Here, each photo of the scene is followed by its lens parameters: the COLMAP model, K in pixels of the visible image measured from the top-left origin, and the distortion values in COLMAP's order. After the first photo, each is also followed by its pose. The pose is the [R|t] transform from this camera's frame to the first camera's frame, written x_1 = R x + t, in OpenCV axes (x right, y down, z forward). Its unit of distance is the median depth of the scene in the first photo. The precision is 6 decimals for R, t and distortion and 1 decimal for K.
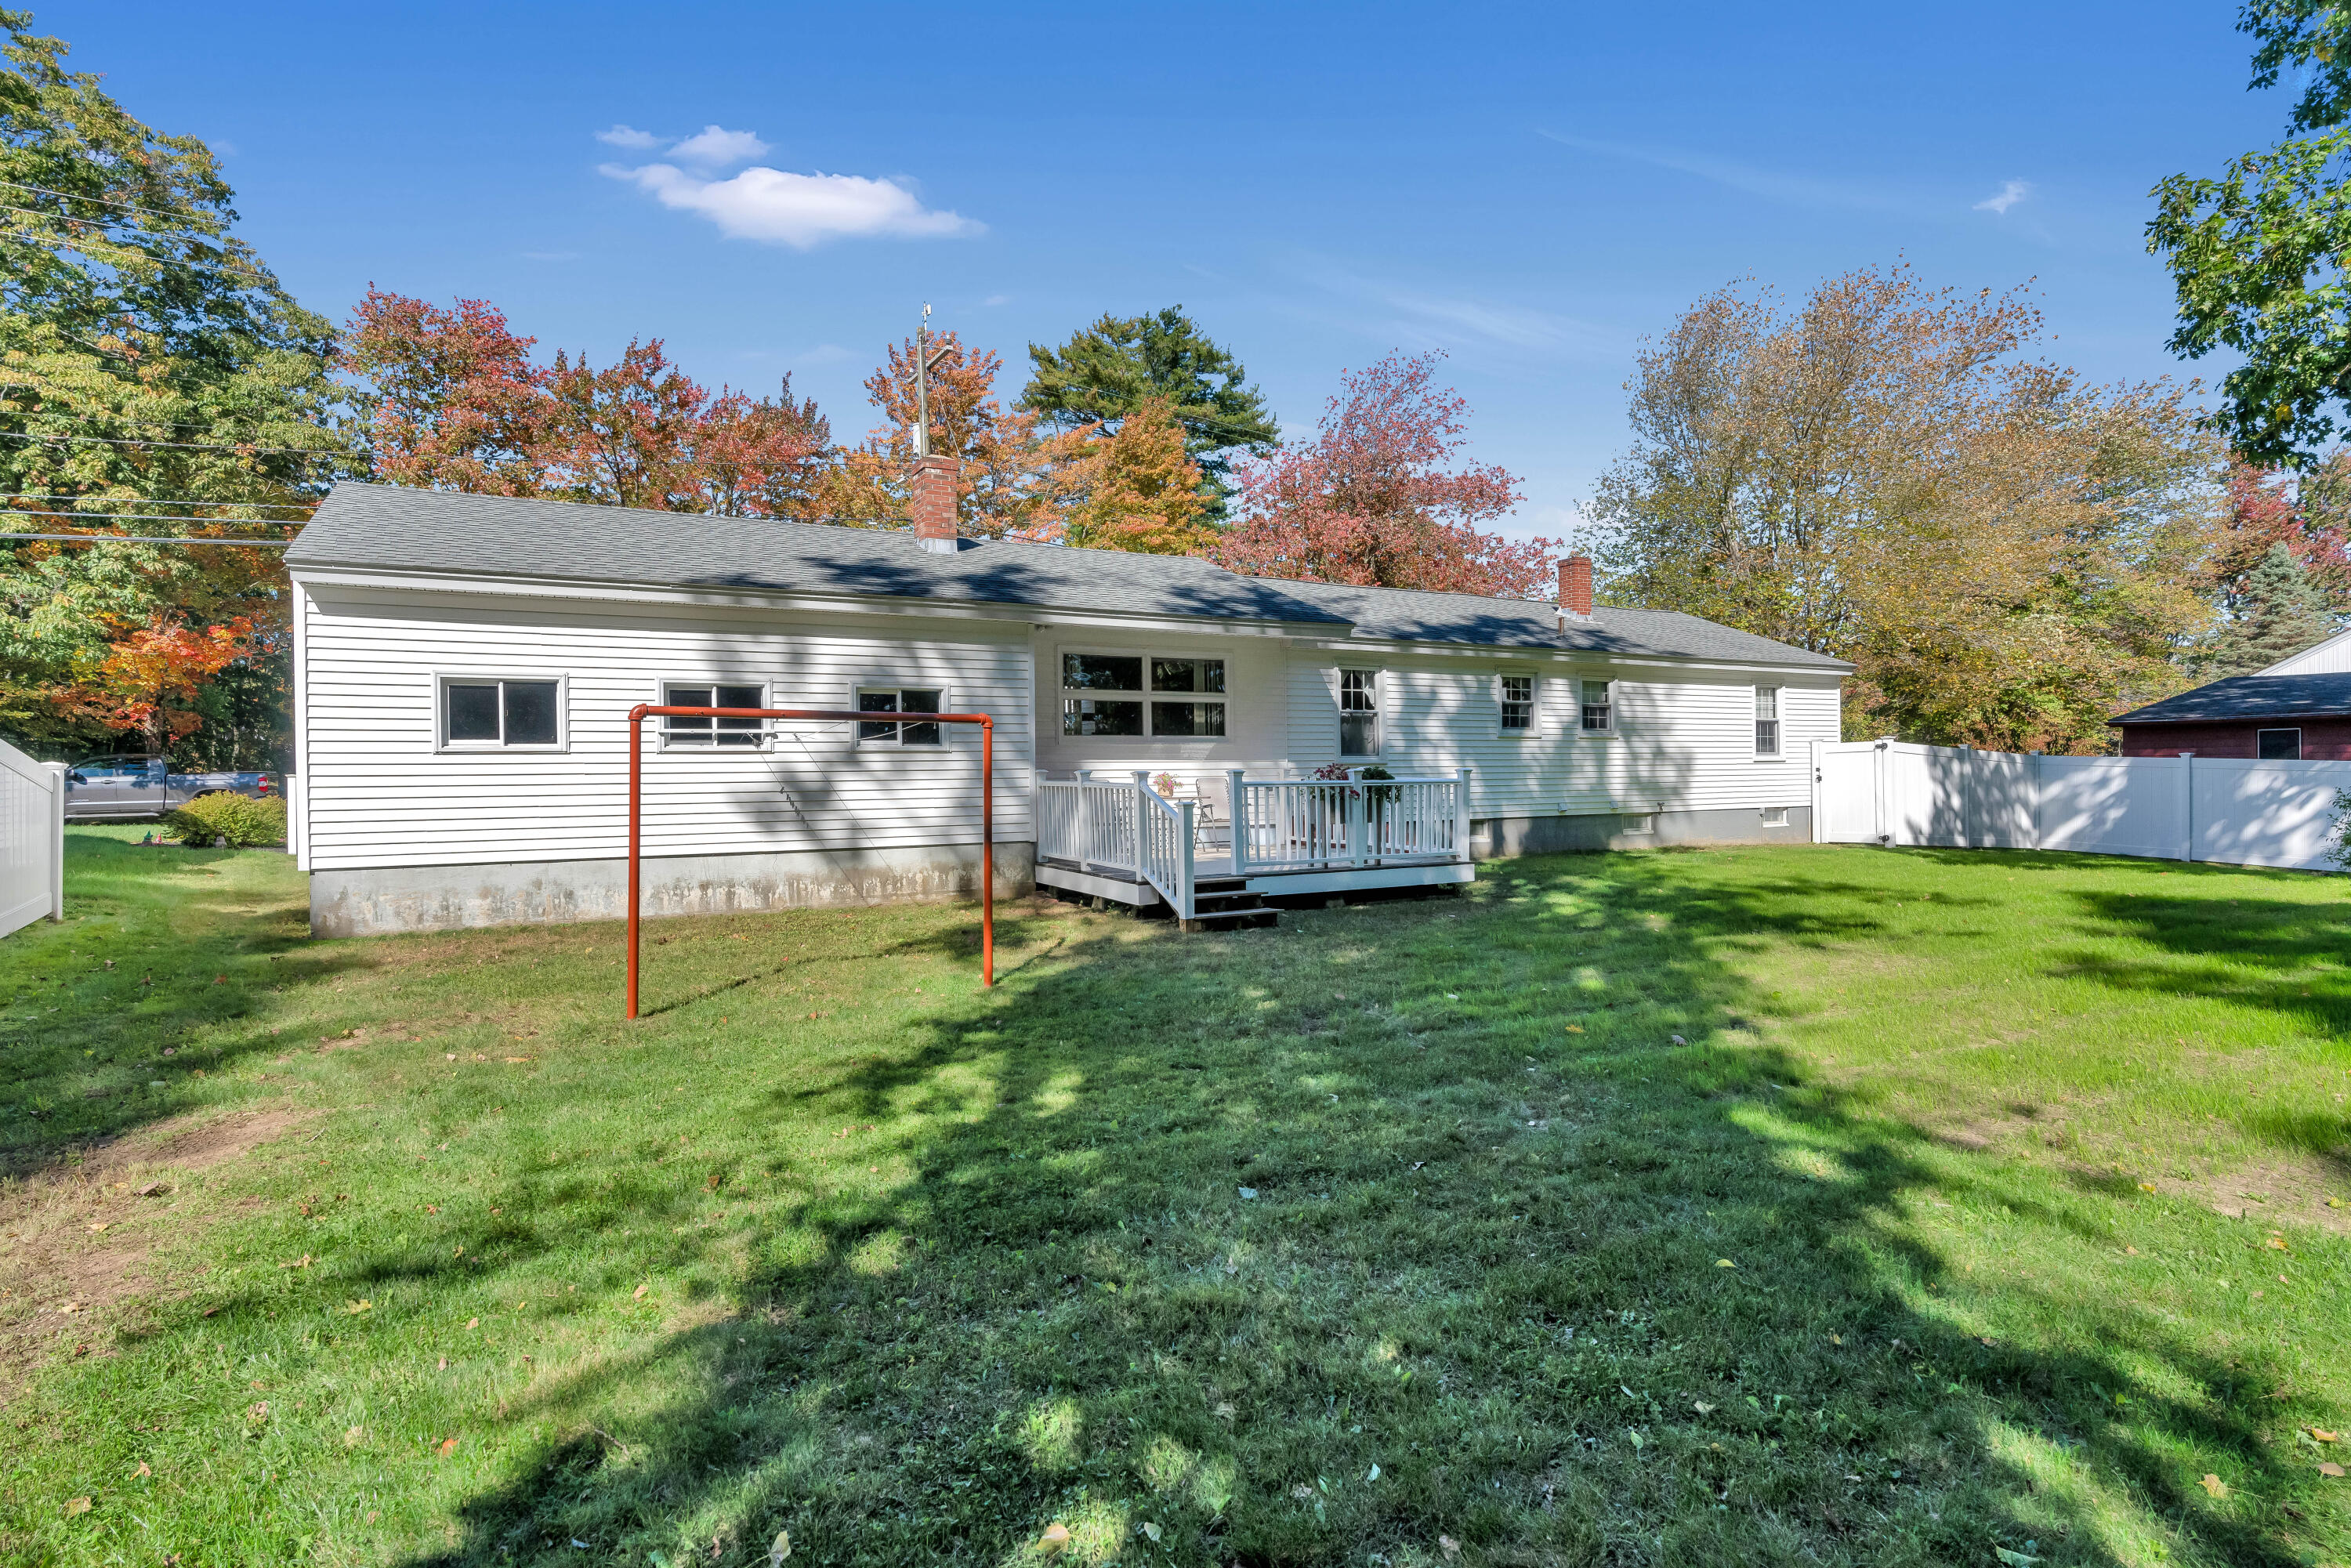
lens RADIAL K [[1214.3, 0, 1175.5], [0, 1214.3, 784.0], [0, 0, 1]] dist [-0.000978, 0.000002]
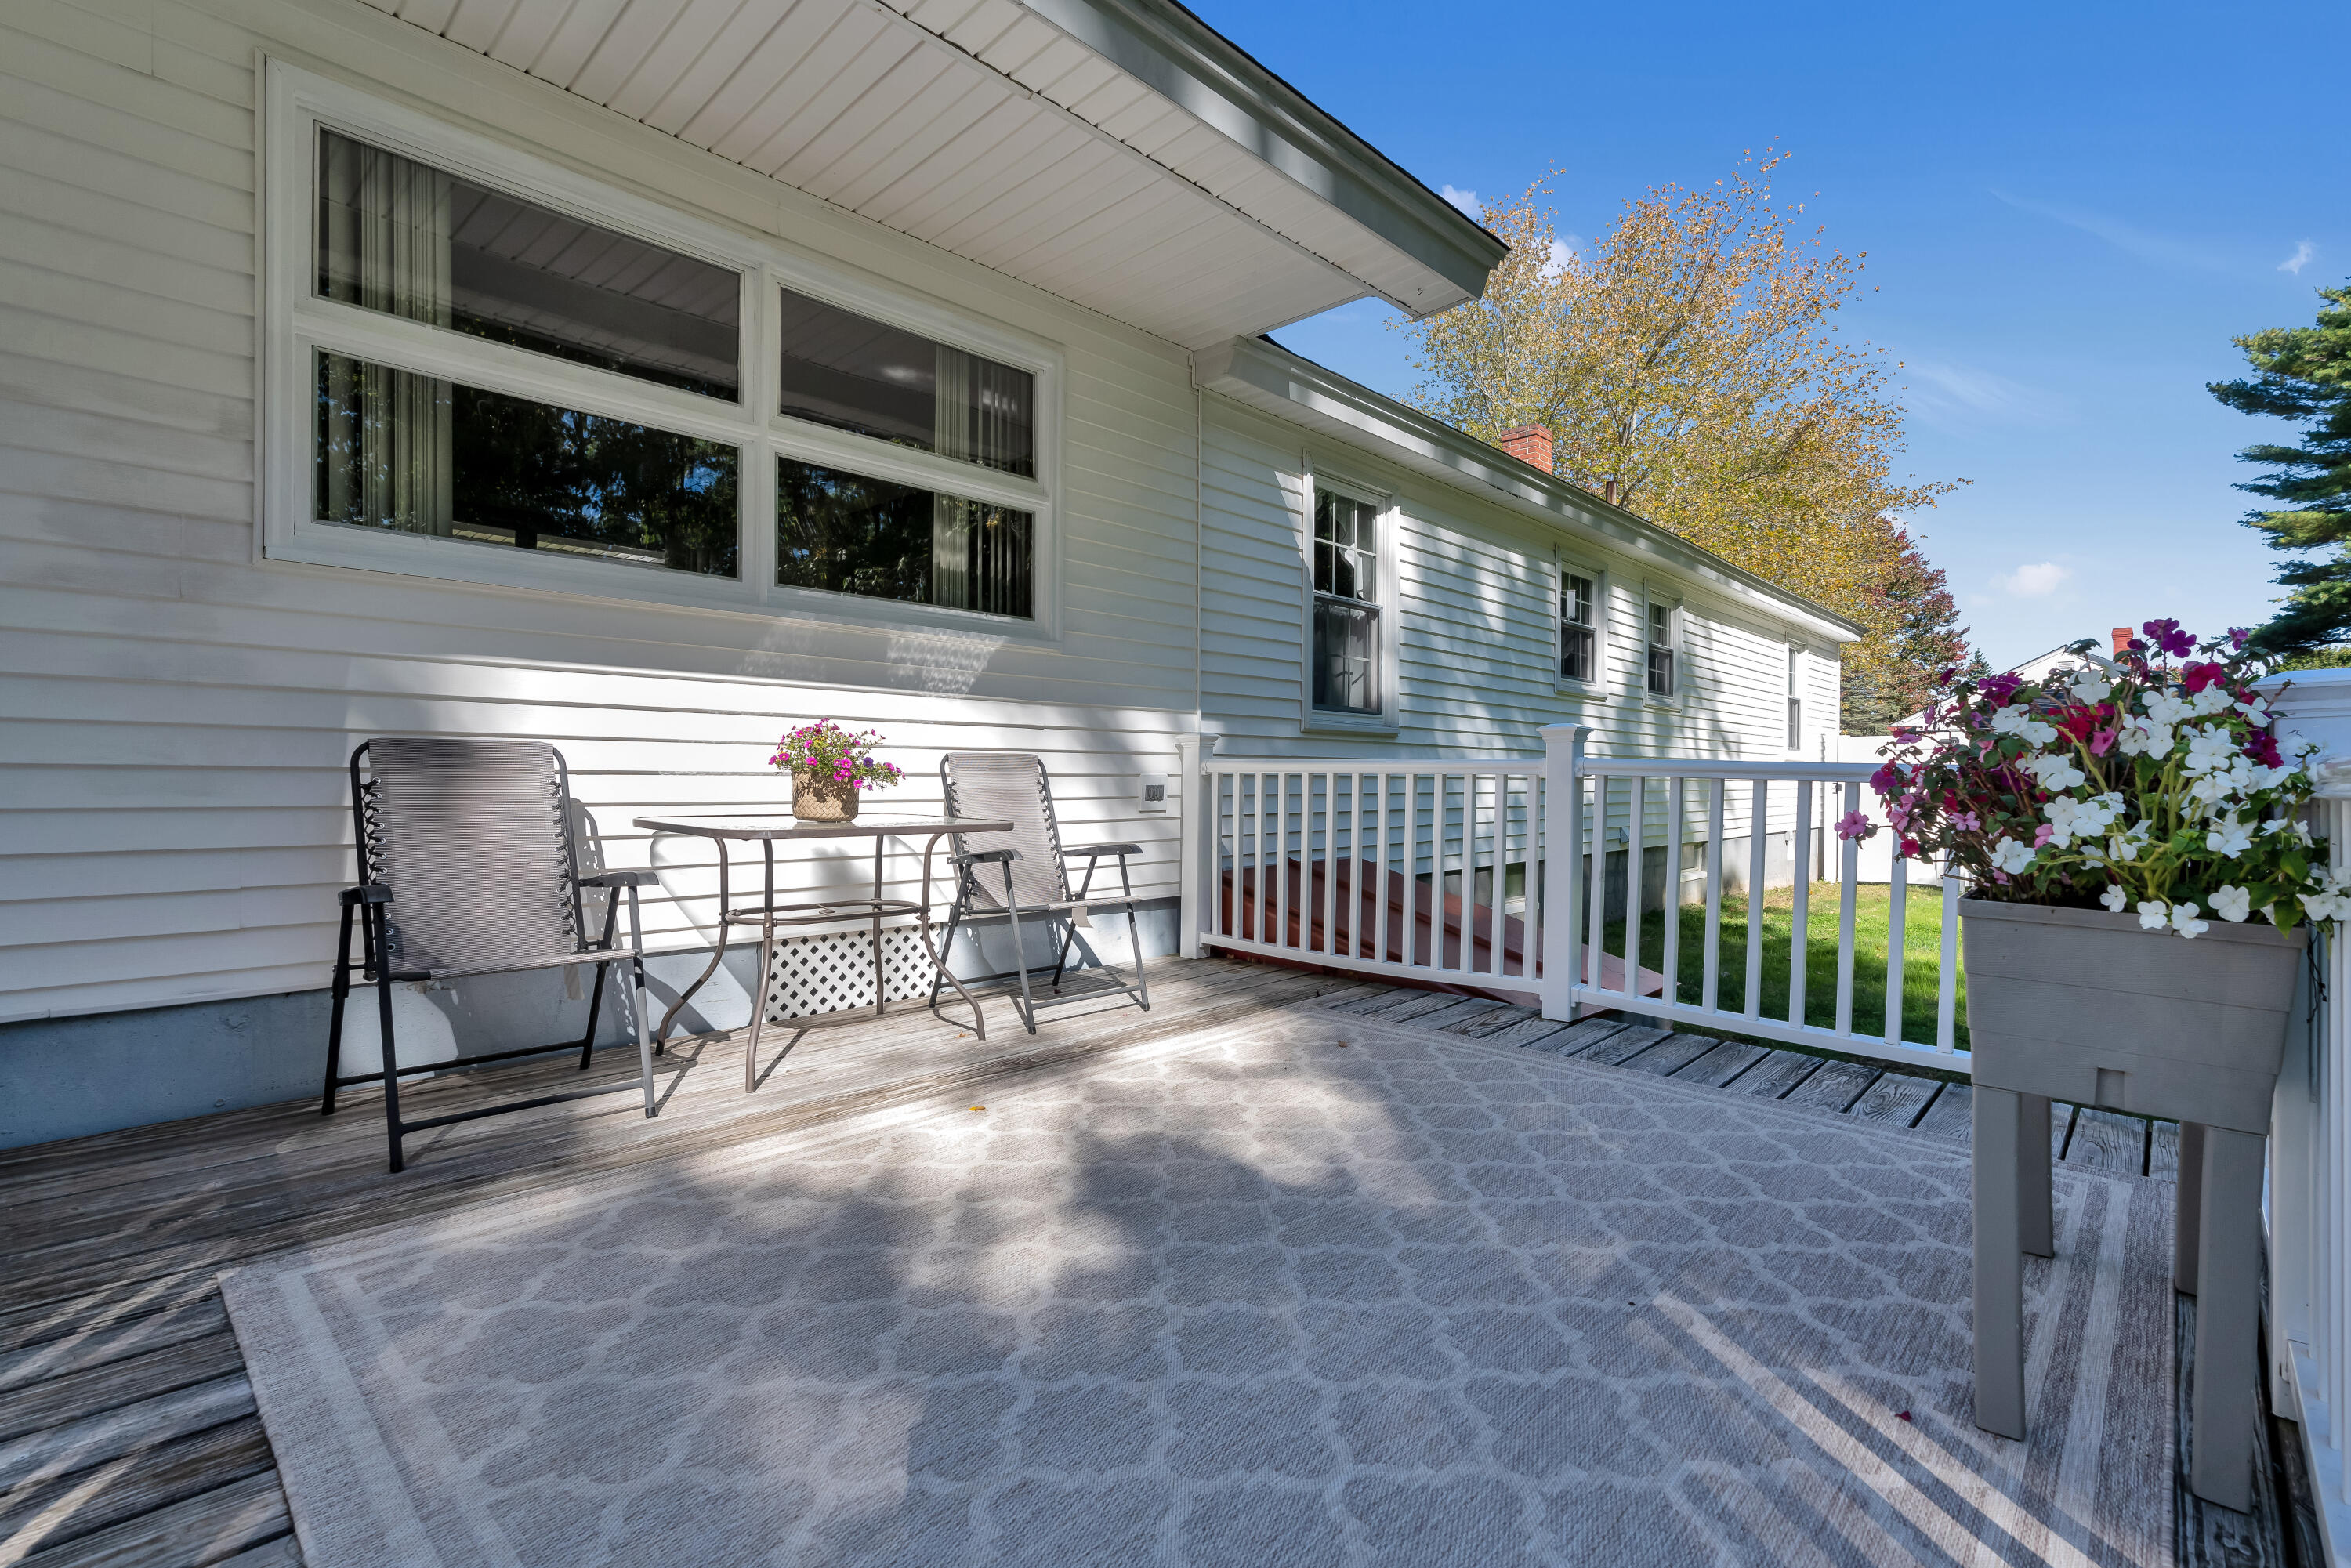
lens RADIAL K [[1115.2, 0, 1175.5], [0, 1115.2, 784.0], [0, 0, 1]] dist [-0.002695, -0.000458]
pose [[0.952811, 0.016090, 0.303137, -0.009441], [-0.013998, 0.999861, -0.009073, 0.003252], [-0.303240, 0.004402, 0.952904, 0.724722]]
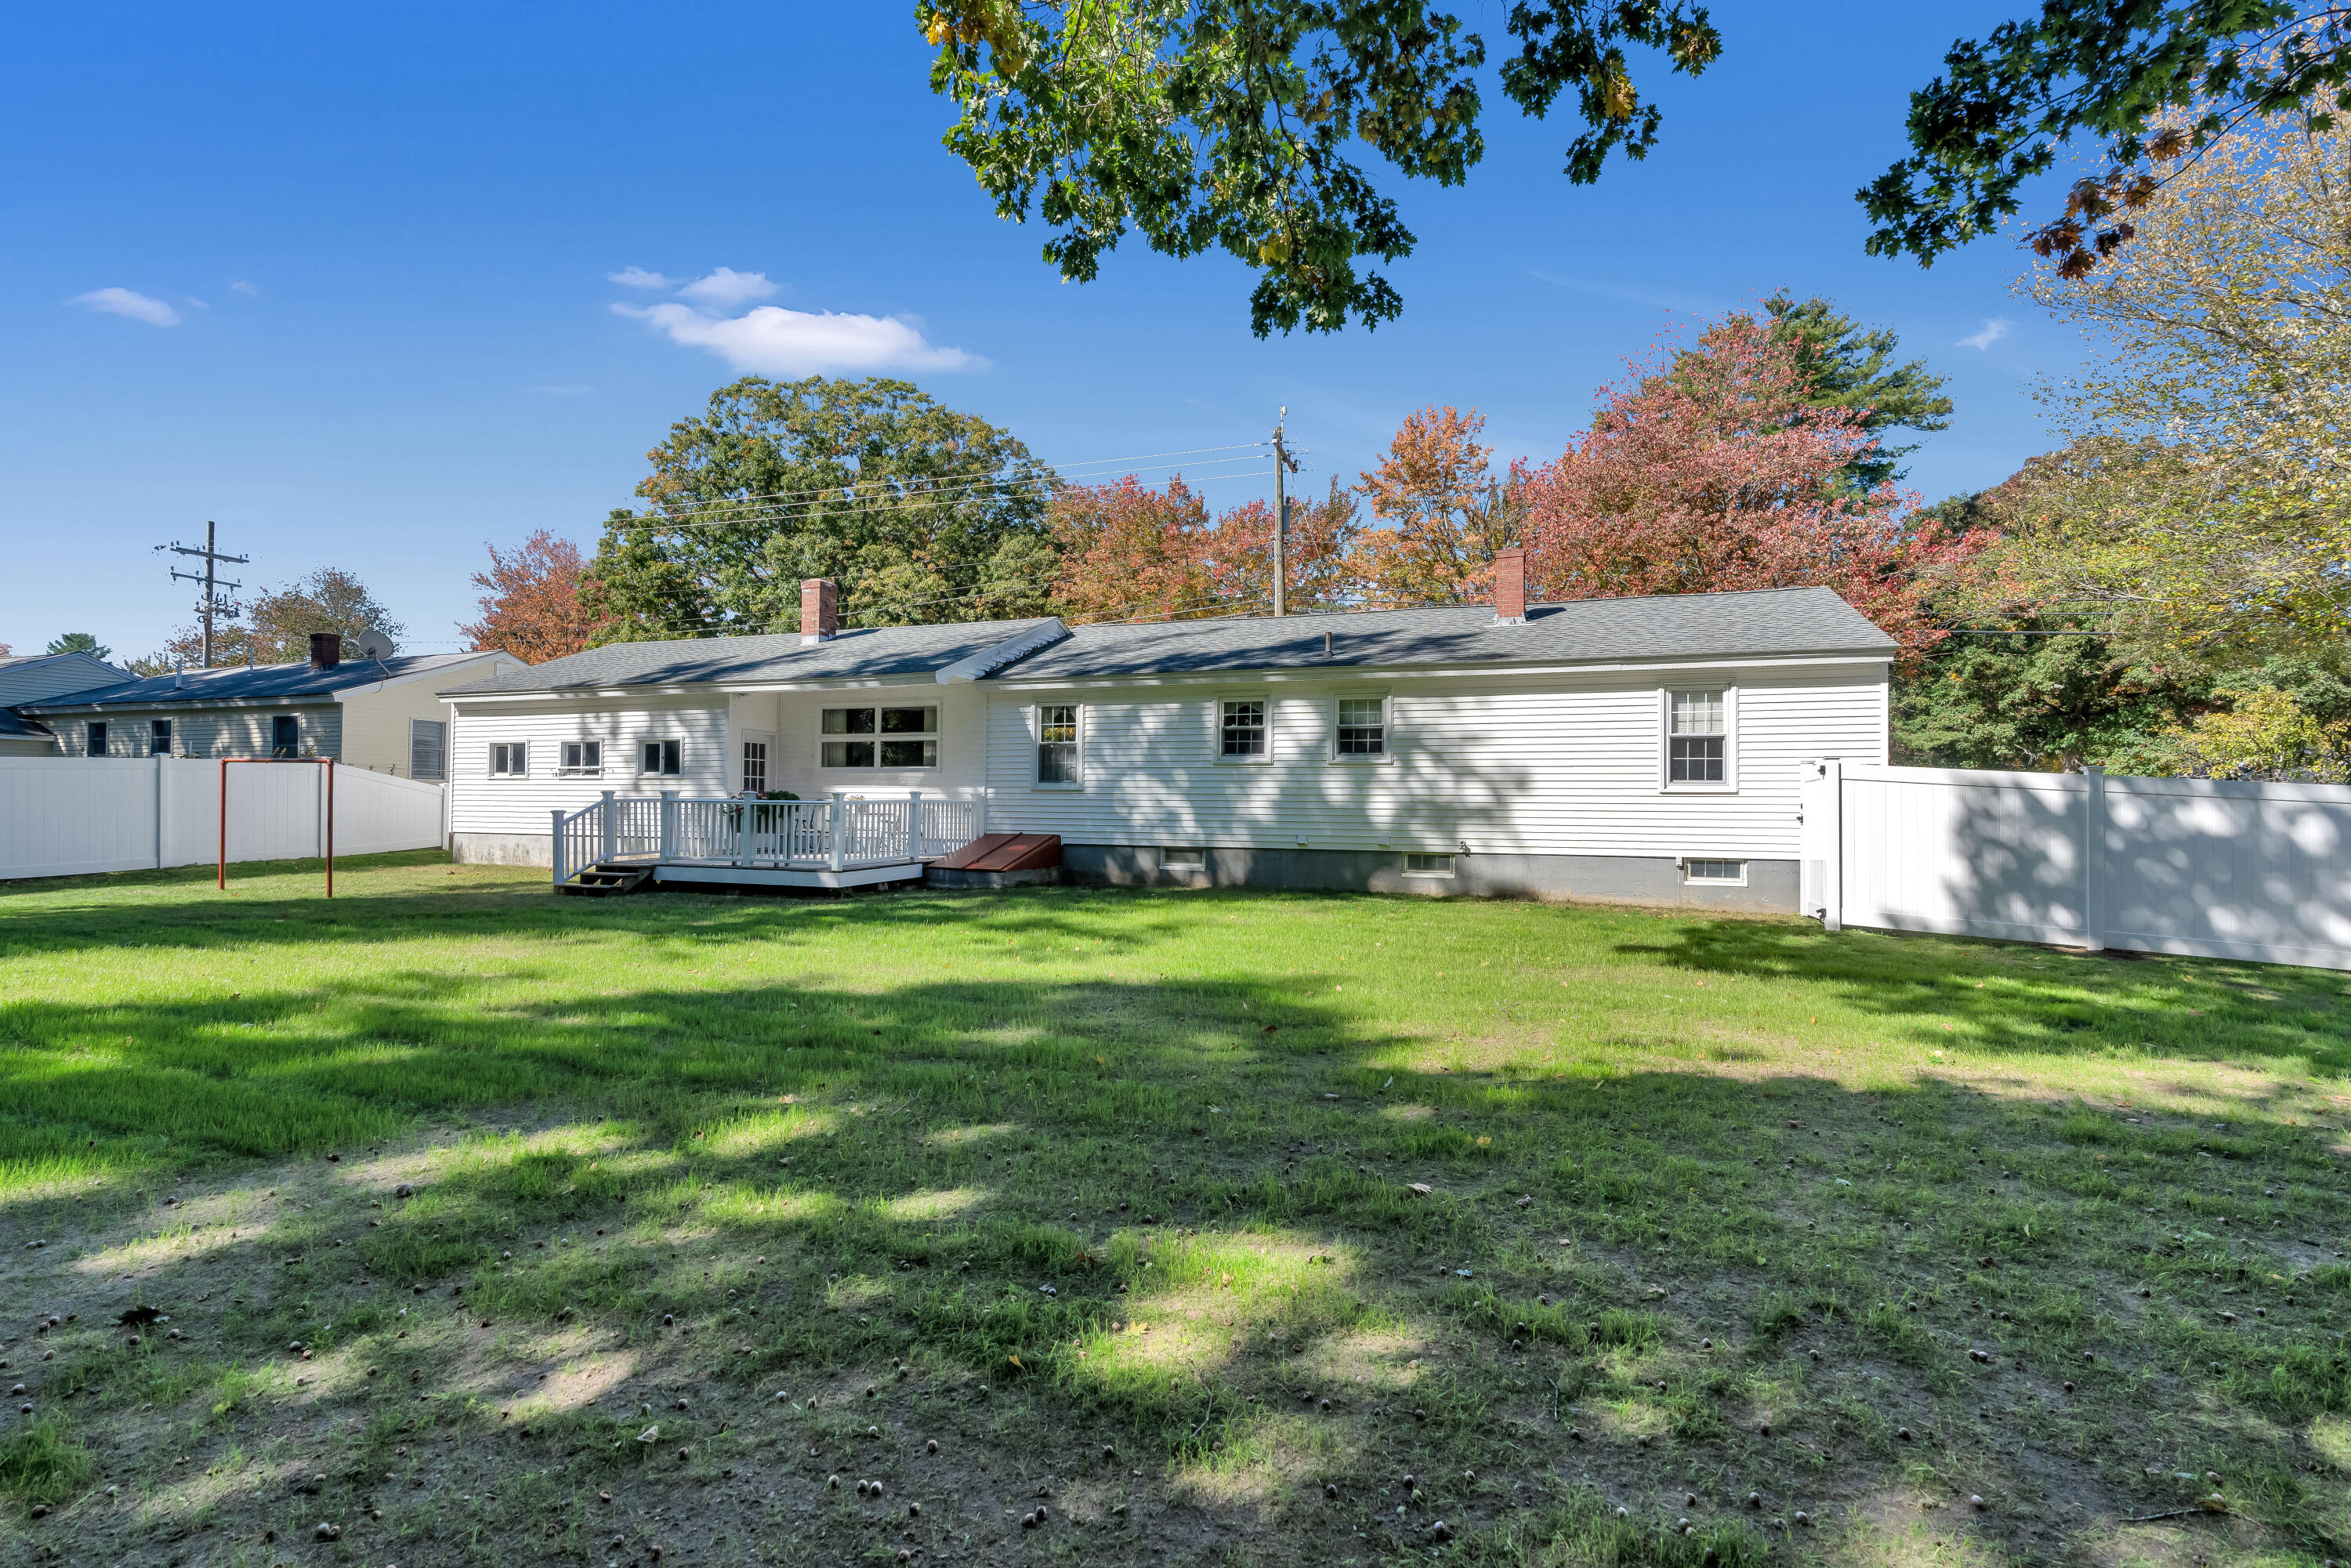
lens RADIAL K [[1115.2, 0, 1175.5], [0, 1115.2, 784.0], [0, 0, 1]] dist [-0.002695, -0.000458]
pose [[0.628697, 0.001591, -0.777649, 1.087585], [-0.022424, 0.999619, -0.016084, -0.008806], [0.777327, 0.027549, 0.628493, 0.474333]]
